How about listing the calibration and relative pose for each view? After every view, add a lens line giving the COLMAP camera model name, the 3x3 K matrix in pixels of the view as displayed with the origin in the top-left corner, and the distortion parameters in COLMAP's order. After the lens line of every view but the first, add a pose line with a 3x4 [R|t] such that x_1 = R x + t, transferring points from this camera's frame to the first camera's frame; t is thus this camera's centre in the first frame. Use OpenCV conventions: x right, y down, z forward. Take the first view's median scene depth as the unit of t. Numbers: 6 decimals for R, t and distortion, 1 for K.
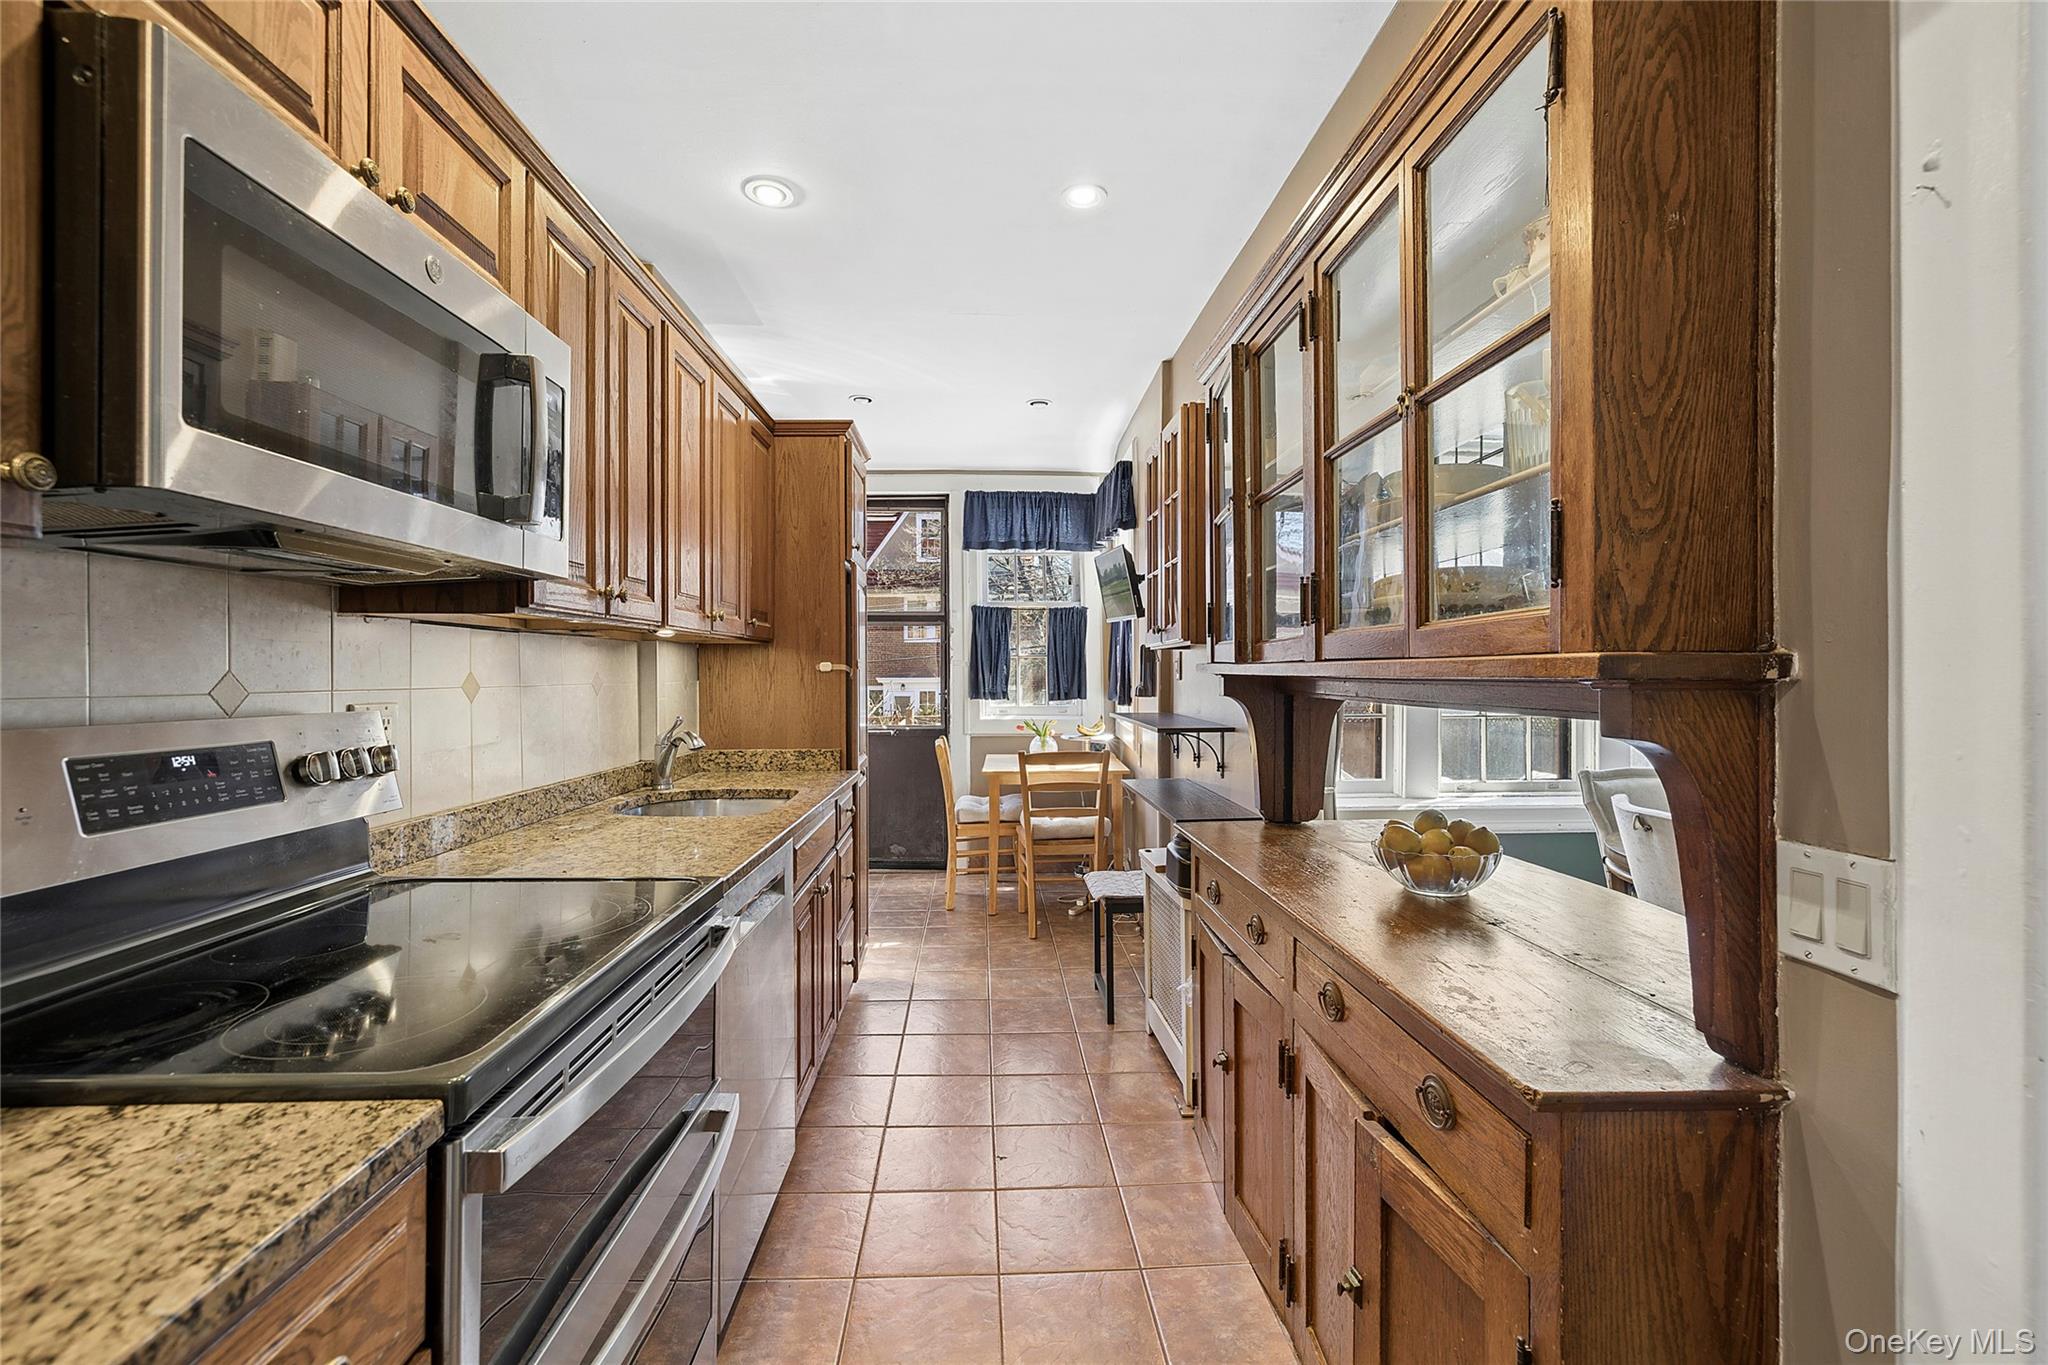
lens RADIAL K [[884.7, 0, 1013.0], [0, 884.7, 674.7], [0, 0, 1]] dist [-0.001467, -0.000059]
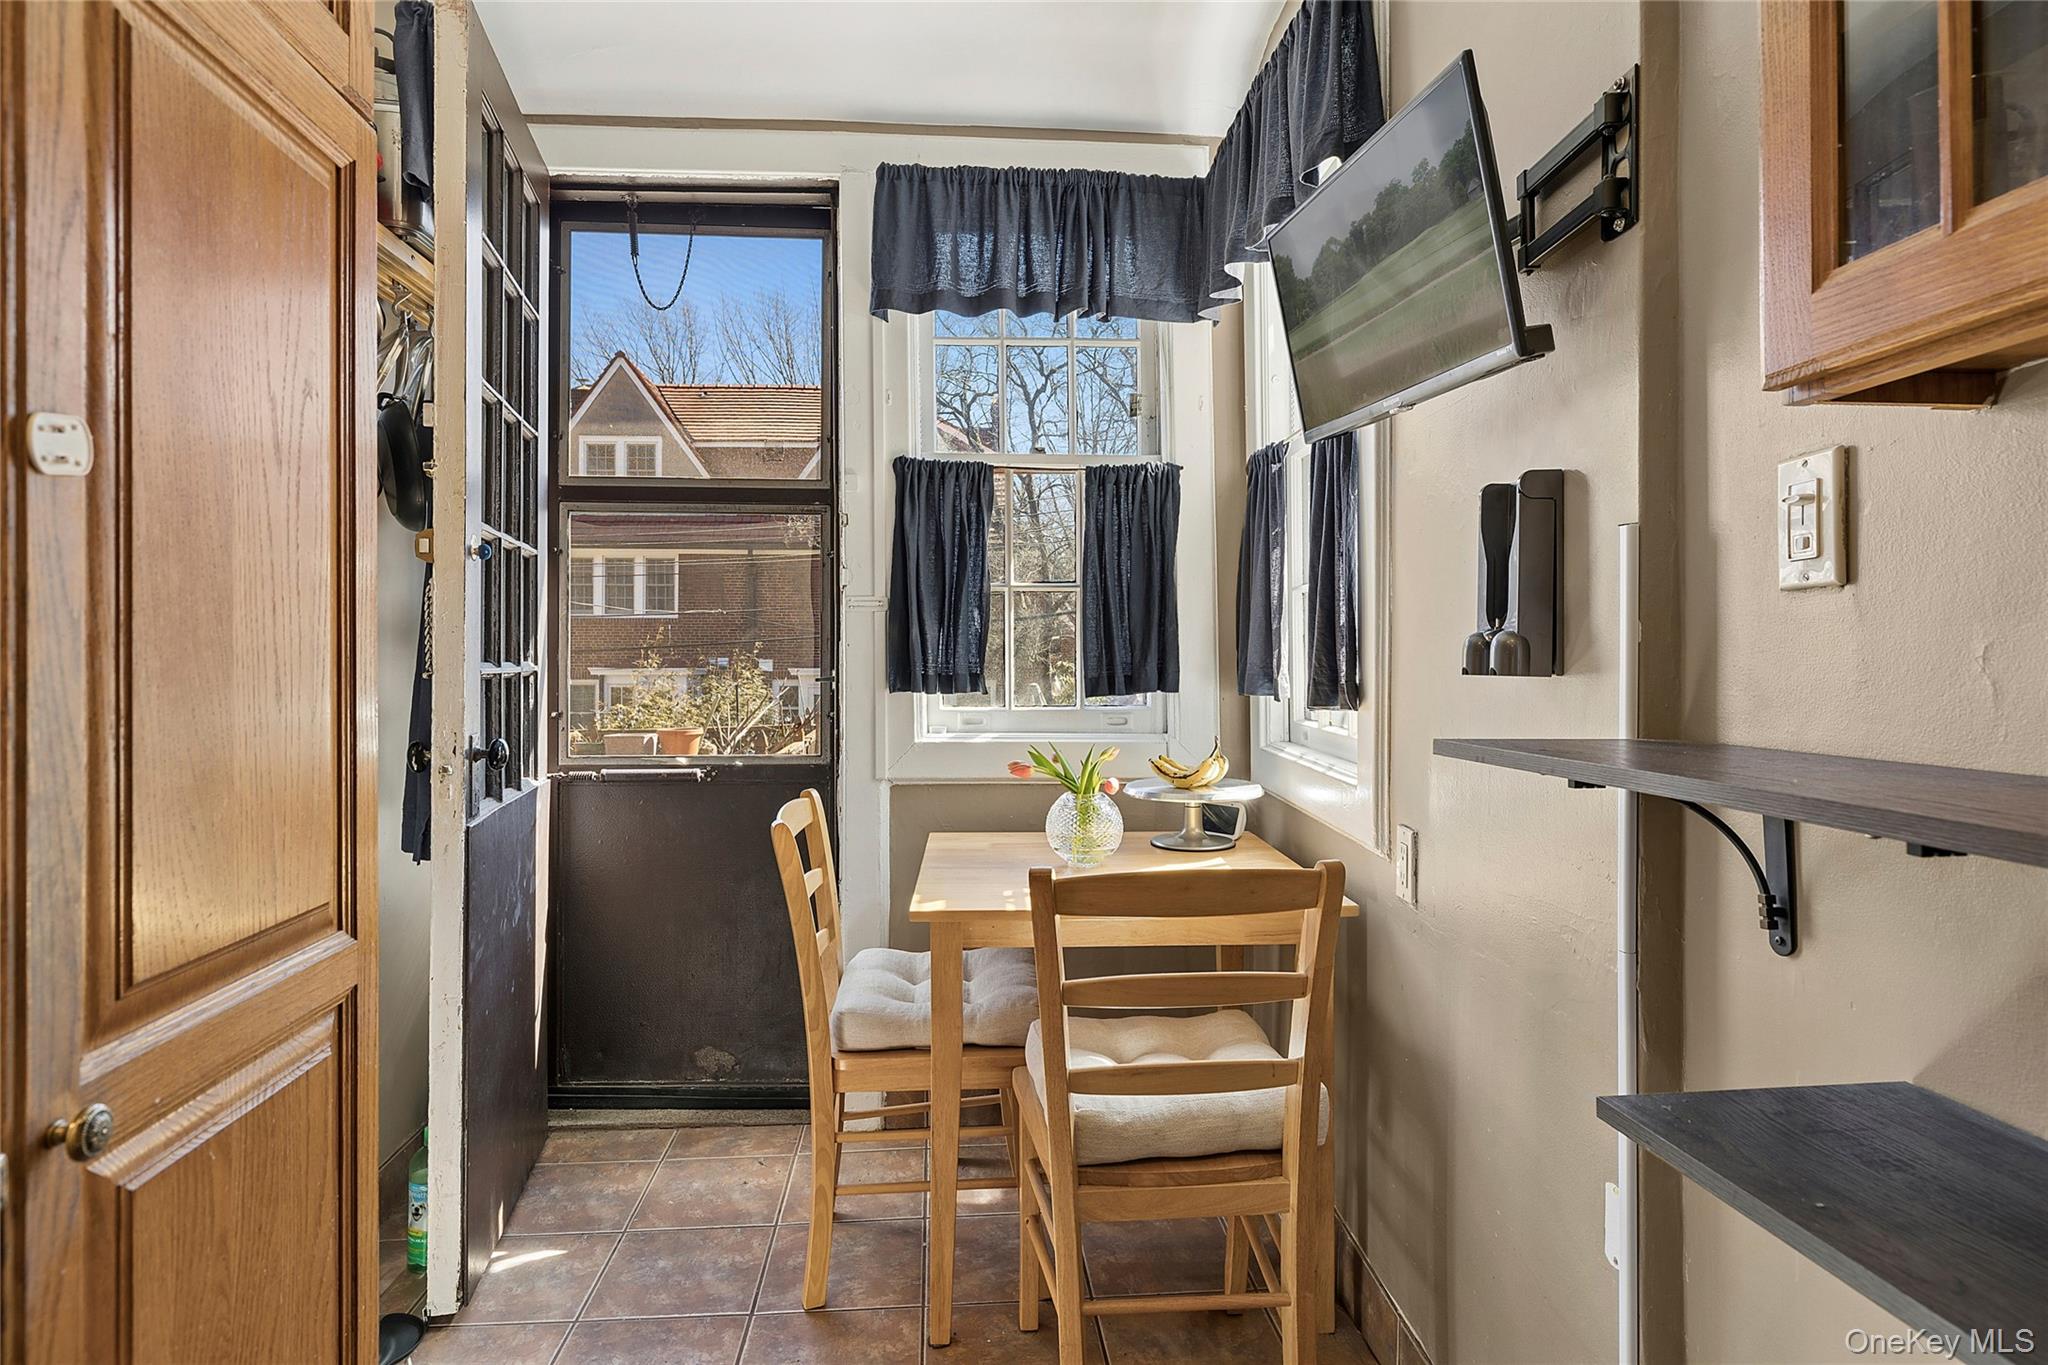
lens RADIAL K [[1119.8, 0, 1029.8], [0, 1119.8, 668.7], [0, 0, 1]] dist [-0.001294, -0.000091]
pose [[0.999032, 0.000699, 0.043982, -0.007485], [-0.000619, 0.999998, -0.001820, 0.017805], [-0.043983, 0.001791, 0.999031, 0.496858]]
